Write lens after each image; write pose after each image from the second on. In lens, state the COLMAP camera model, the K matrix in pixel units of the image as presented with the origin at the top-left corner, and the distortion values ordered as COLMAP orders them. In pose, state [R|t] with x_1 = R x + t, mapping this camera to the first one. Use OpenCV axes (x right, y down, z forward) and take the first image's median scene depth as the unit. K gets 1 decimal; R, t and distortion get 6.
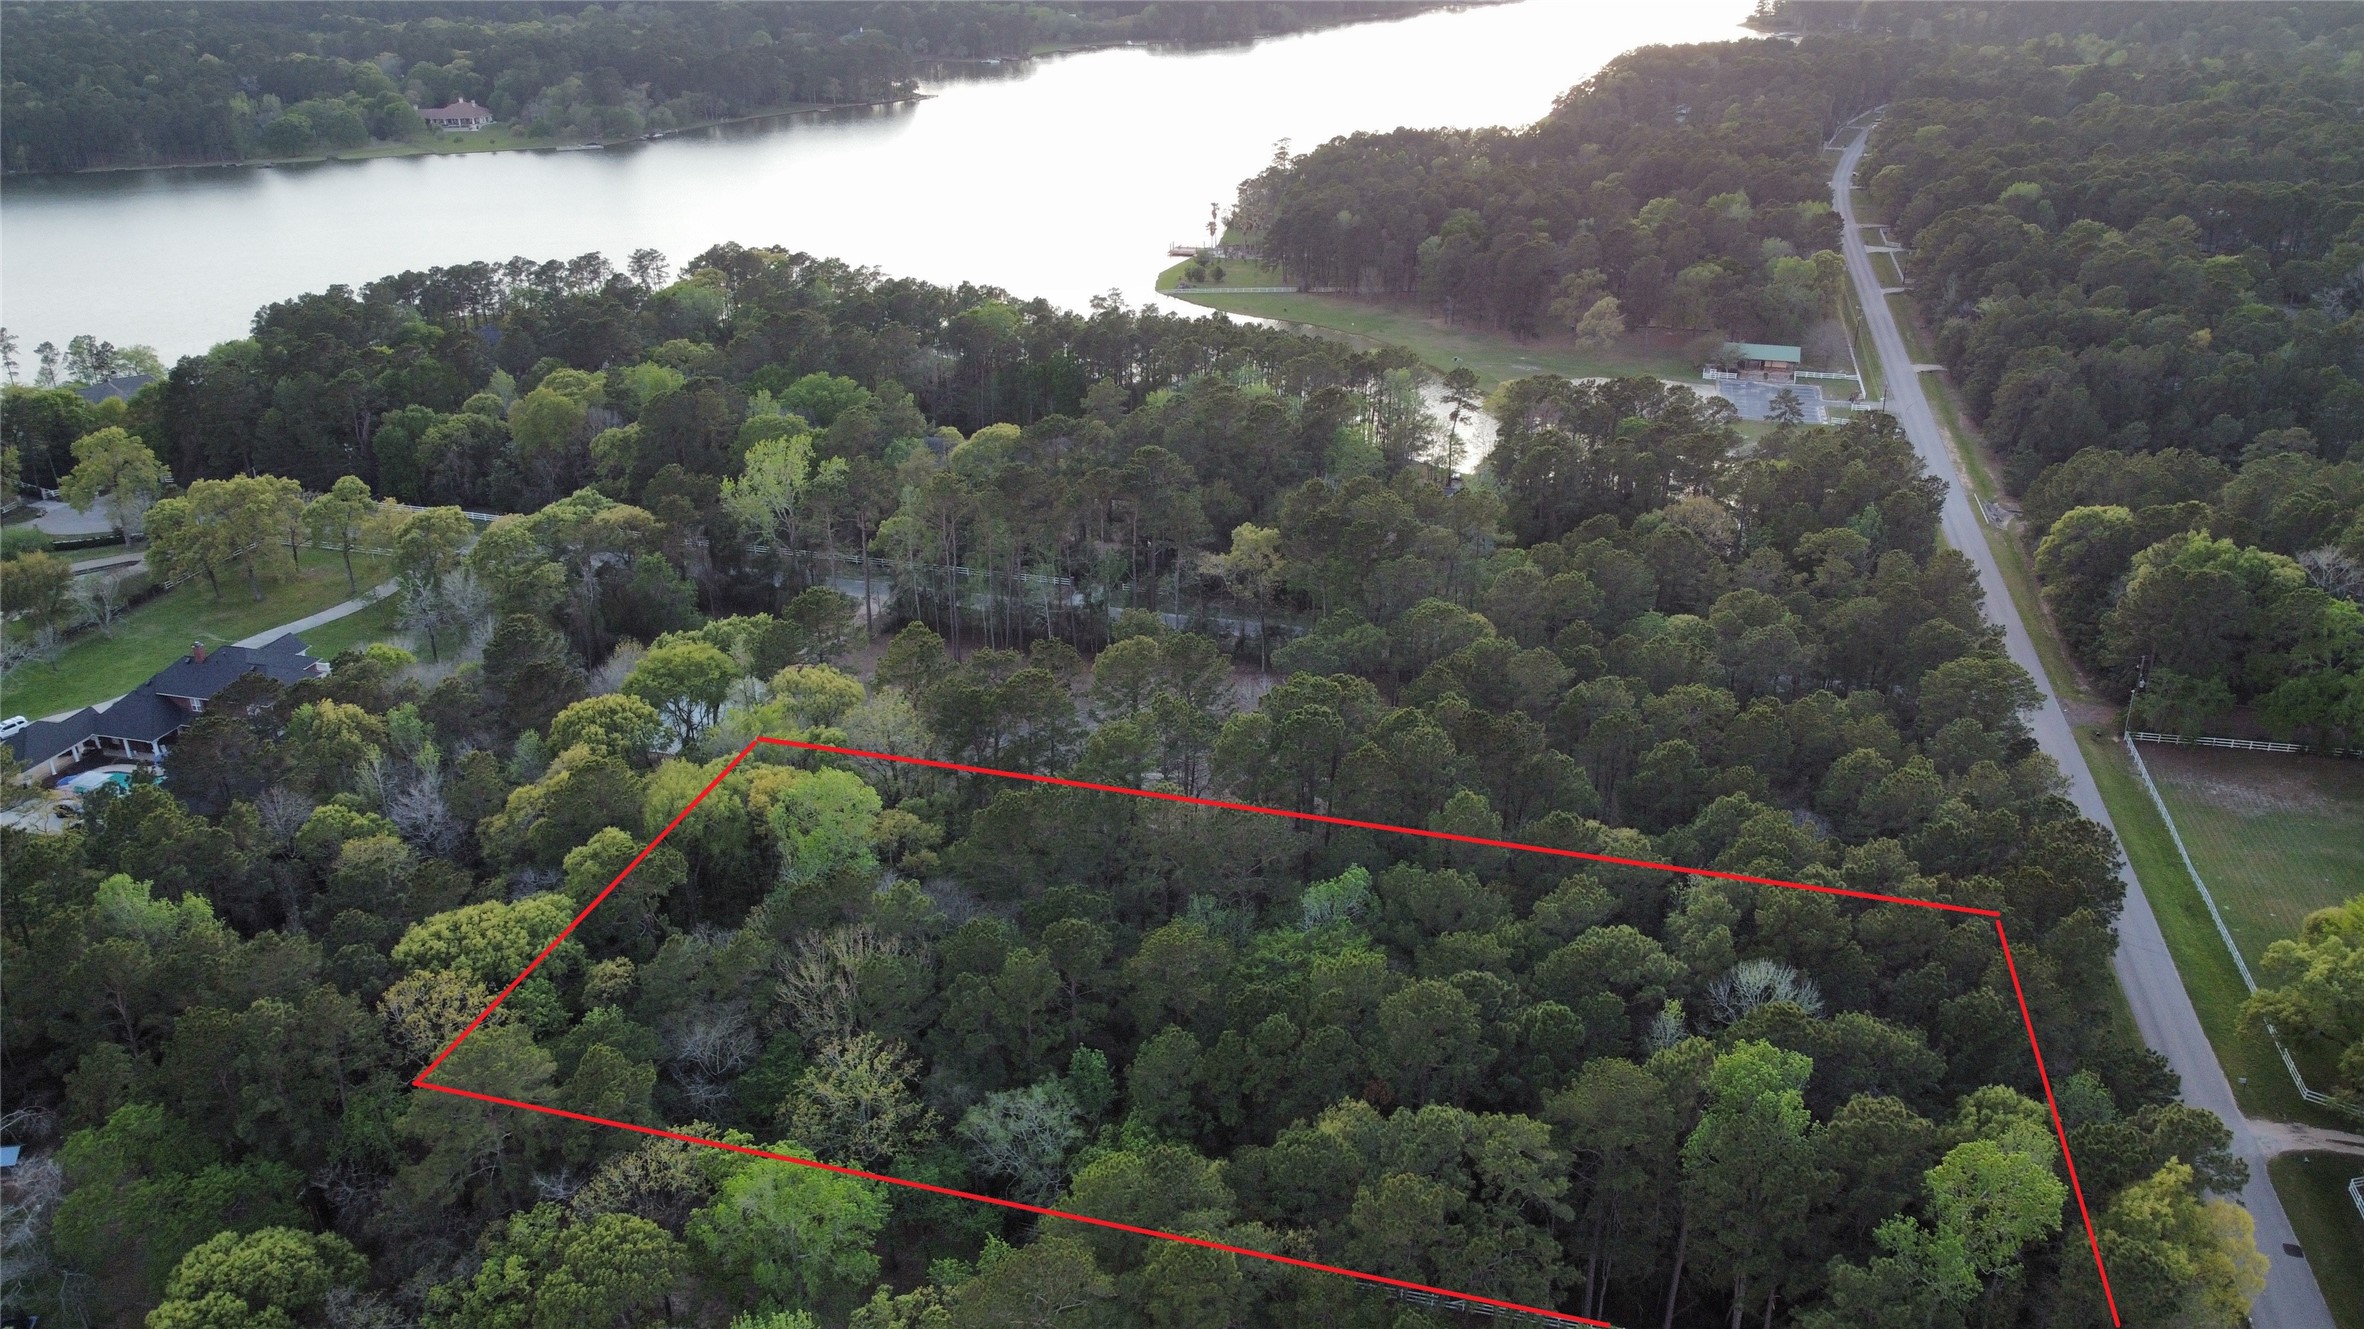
lens RADIAL K [[1787.5, 0, 1182.0], [0, 1787.5, 664.5], [0, 0, 1]] dist [0.000911, 0.000562]
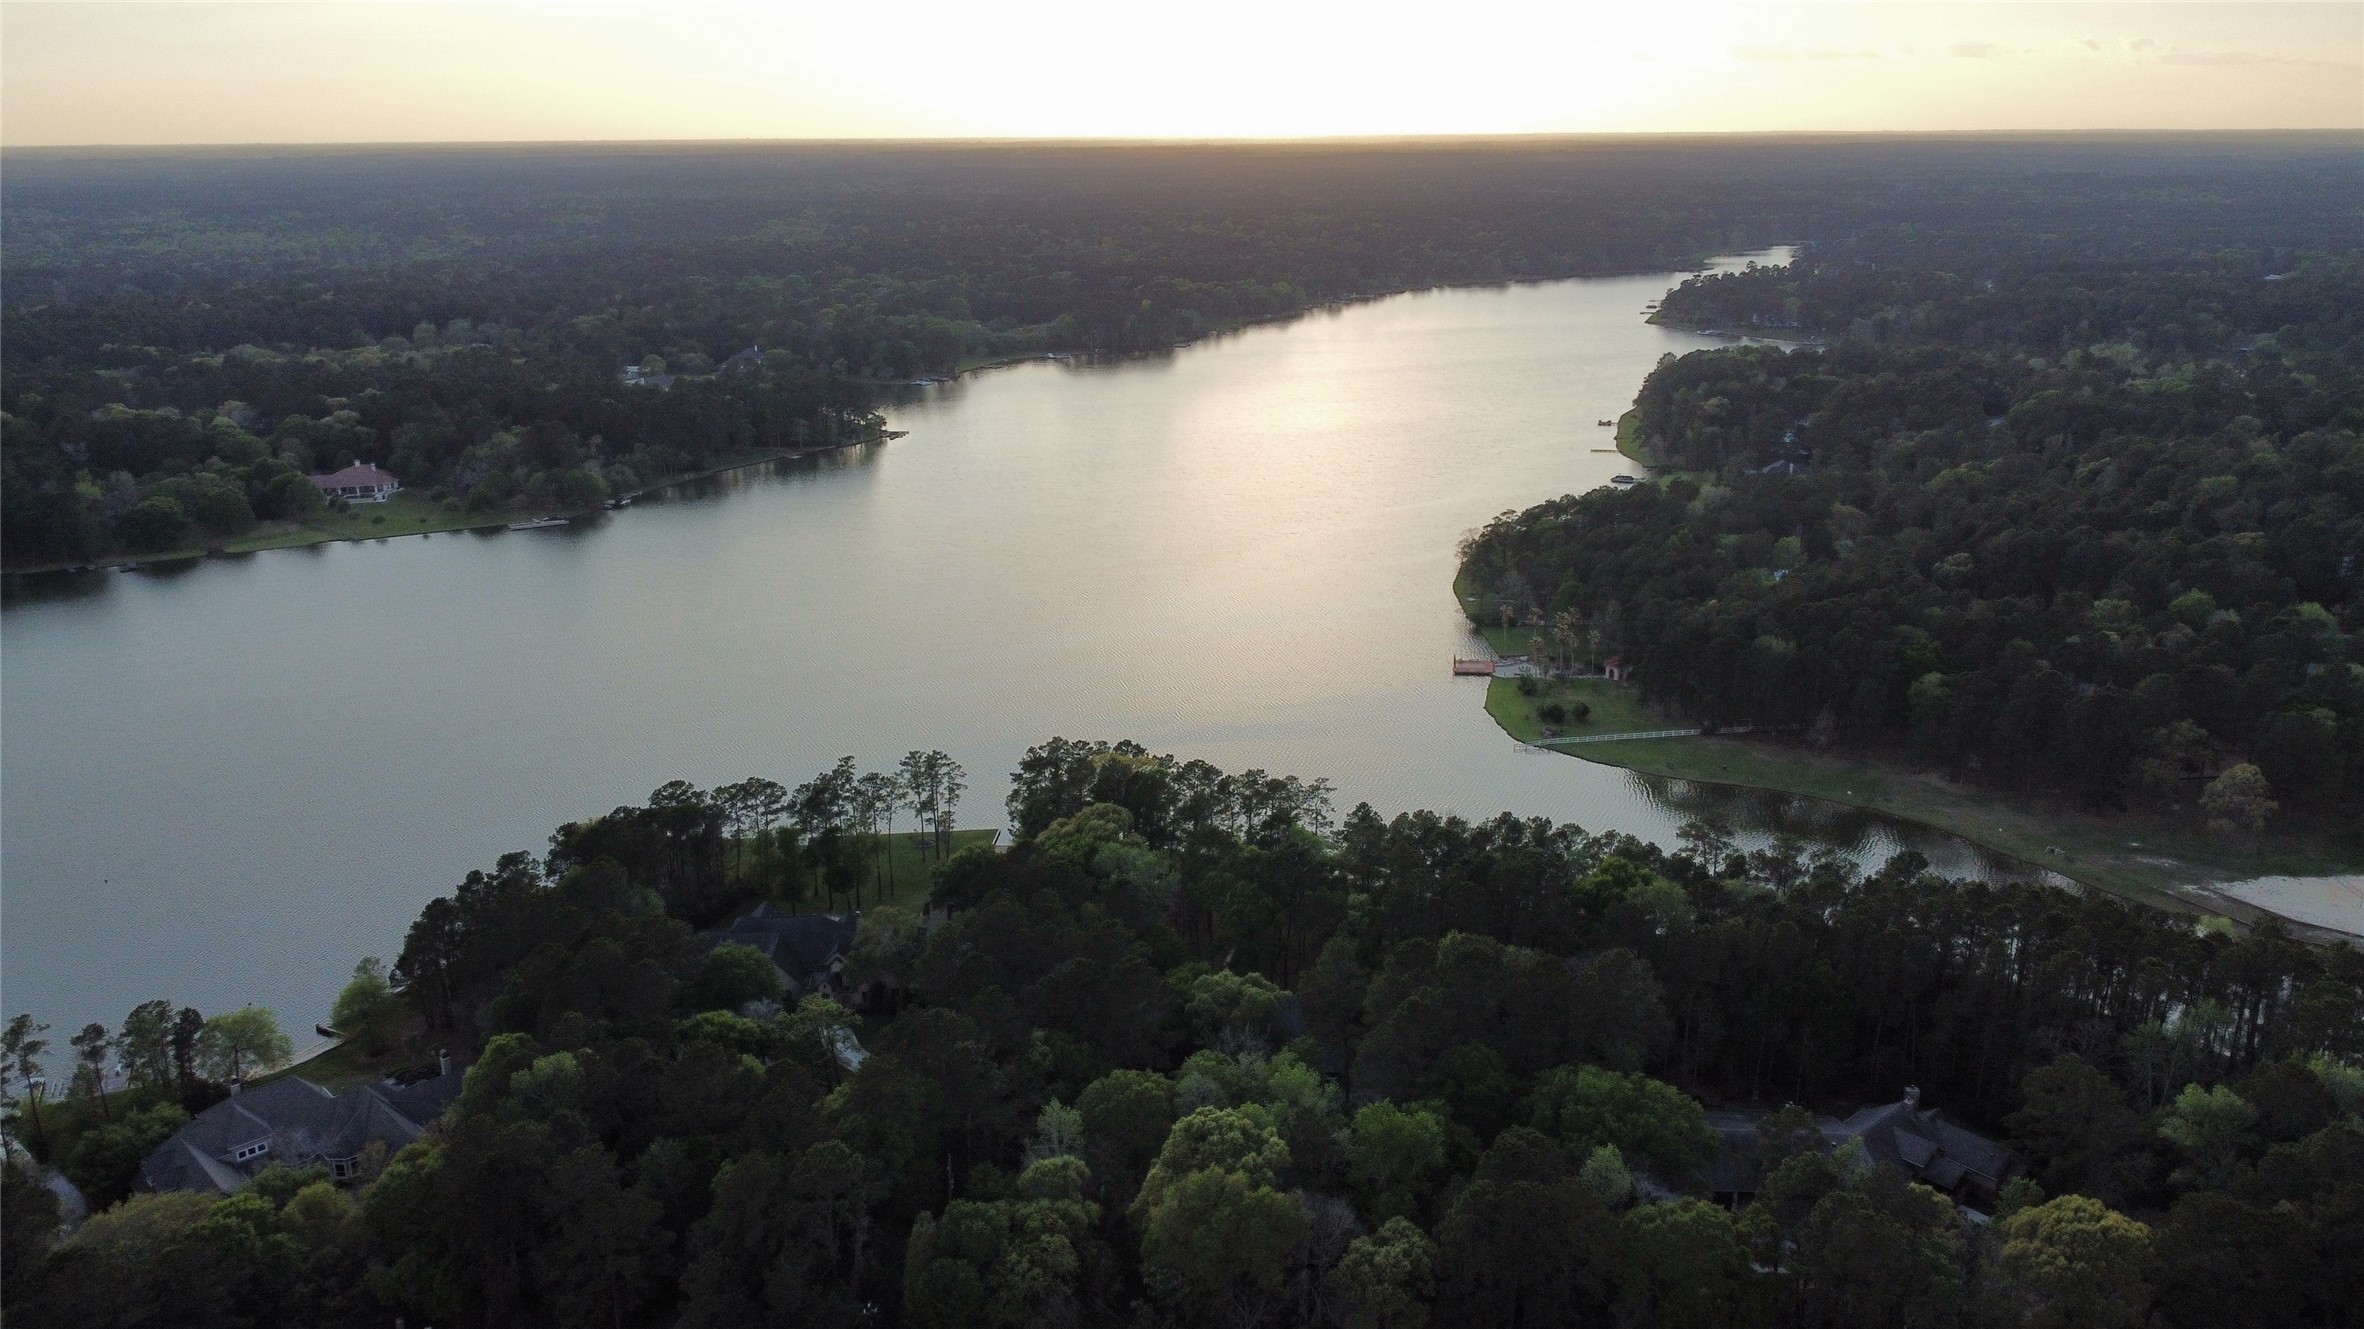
lens RADIAL K [[1795.1, 0, 1182.0], [0, 1795.1, 664.5], [0, 0, 1]] dist [0.026190, -0.047884]
pose [[0.983997, -0.047320, 0.171788, -0.190804], [0.070440, 0.988865, -0.131090, -0.099032], [-0.163672, 0.141093, 0.976373, 0.172281]]
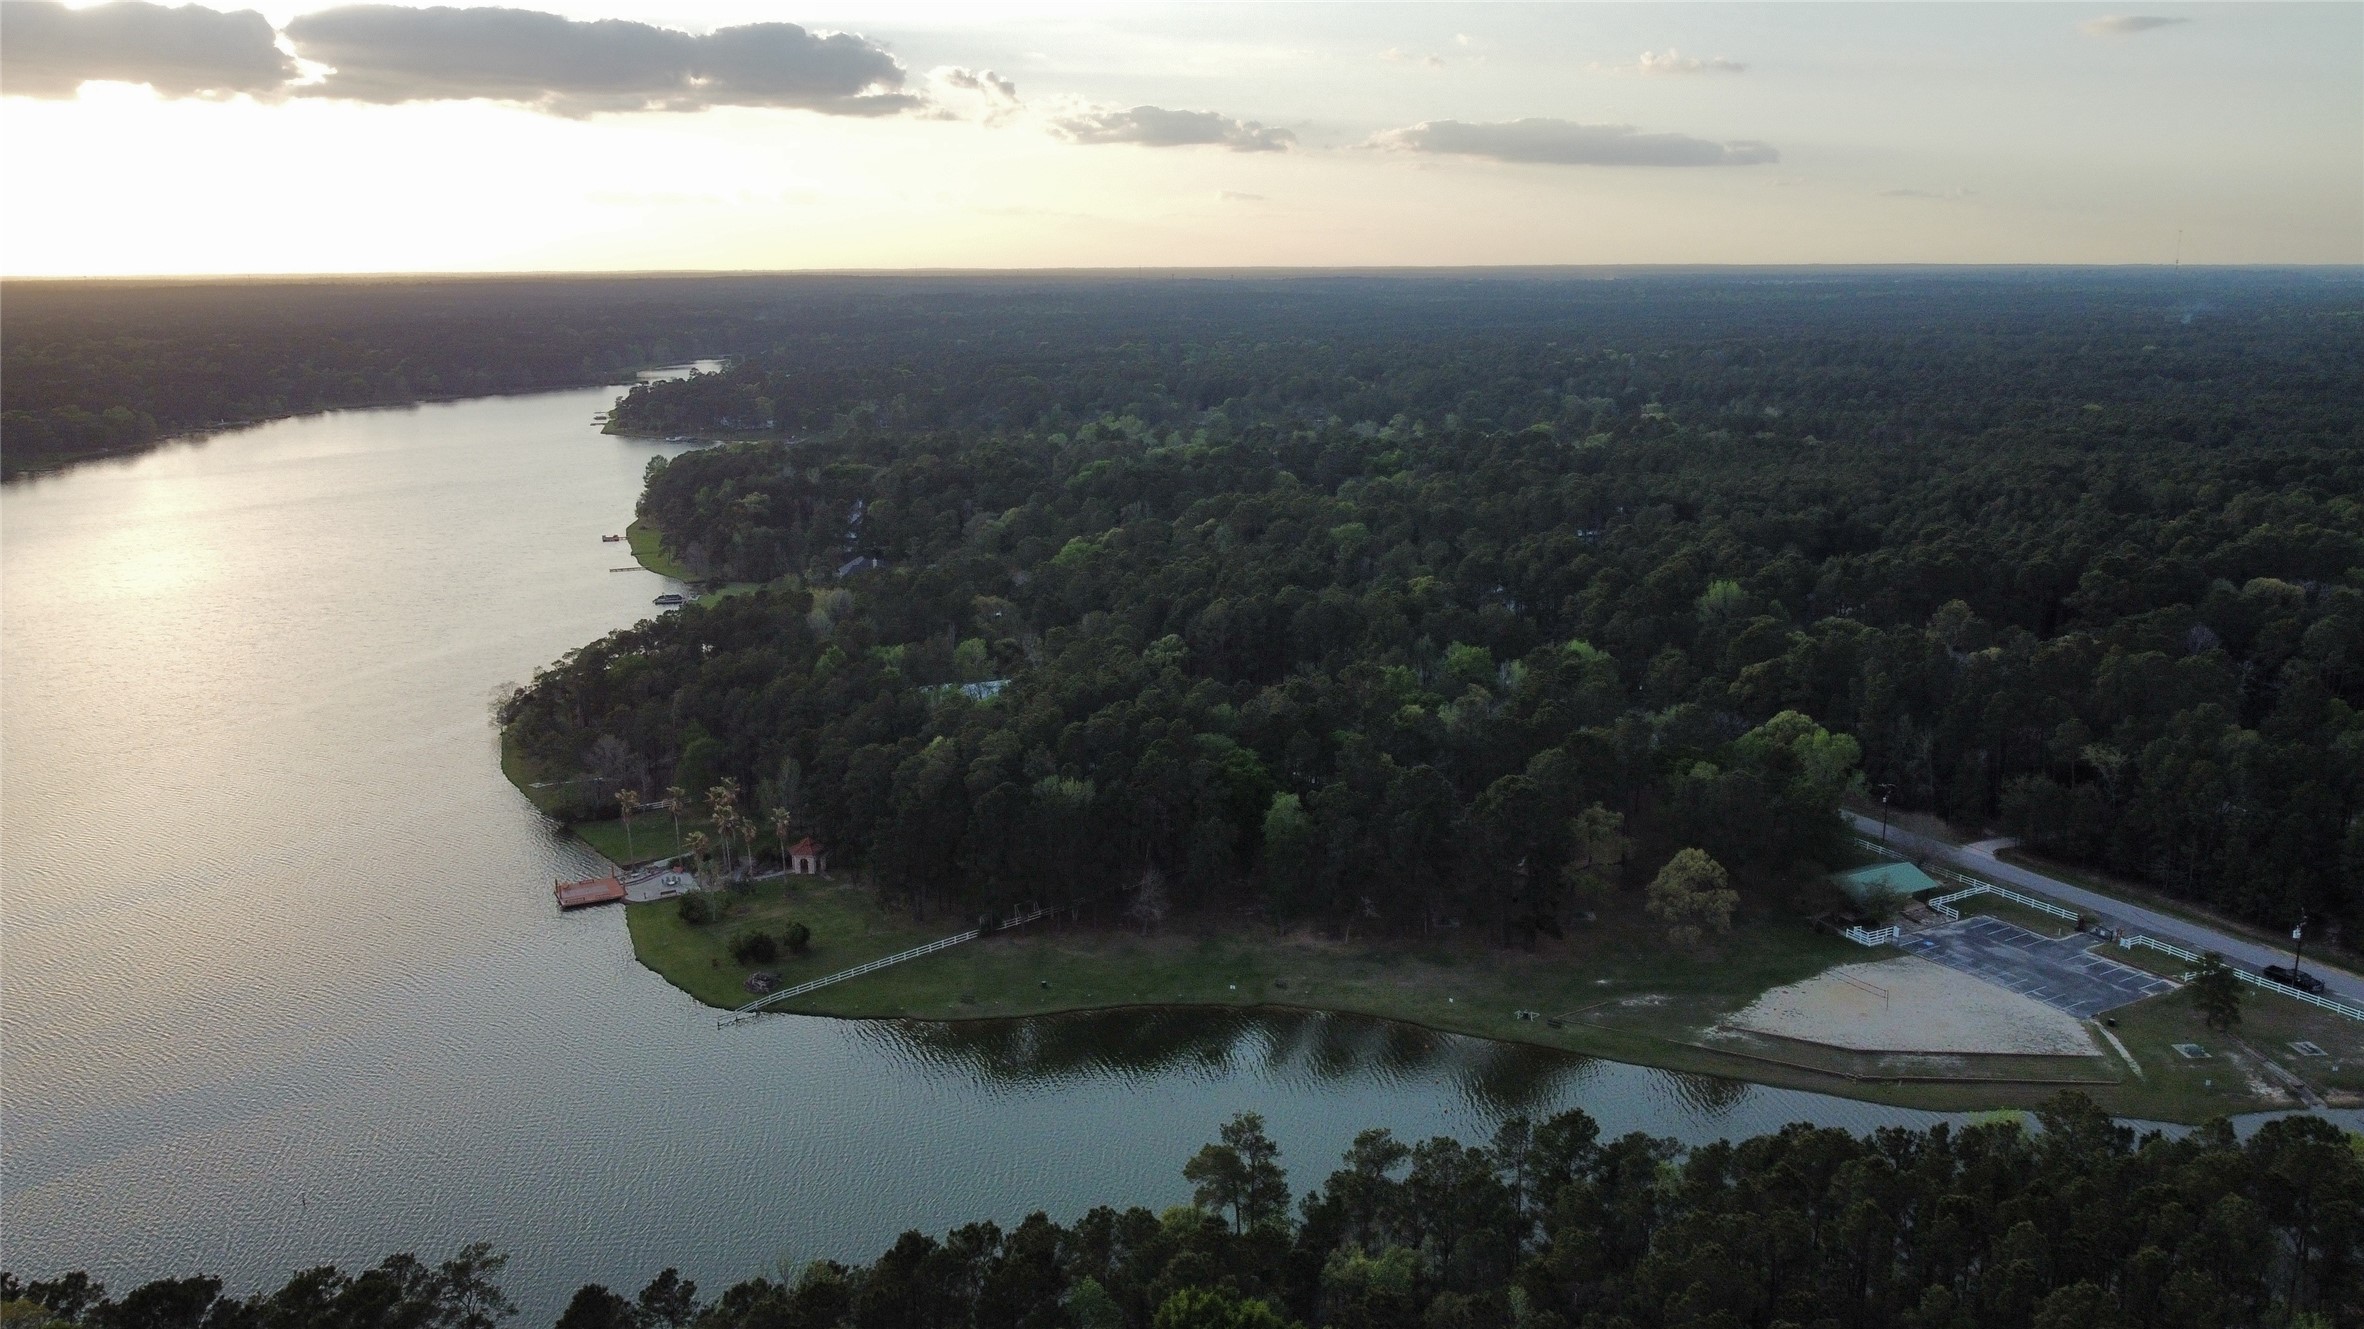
lens RADIAL K [[1795.1, 0, 1182.0], [0, 1795.1, 664.5], [0, 0, 1]] dist [0.026190, -0.047884]
pose [[0.716059, -0.147451, 0.682289, -0.158187], [0.287771, 0.952867, -0.096089, -0.141862], [-0.635962, 0.265148, 0.724741, 0.363298]]
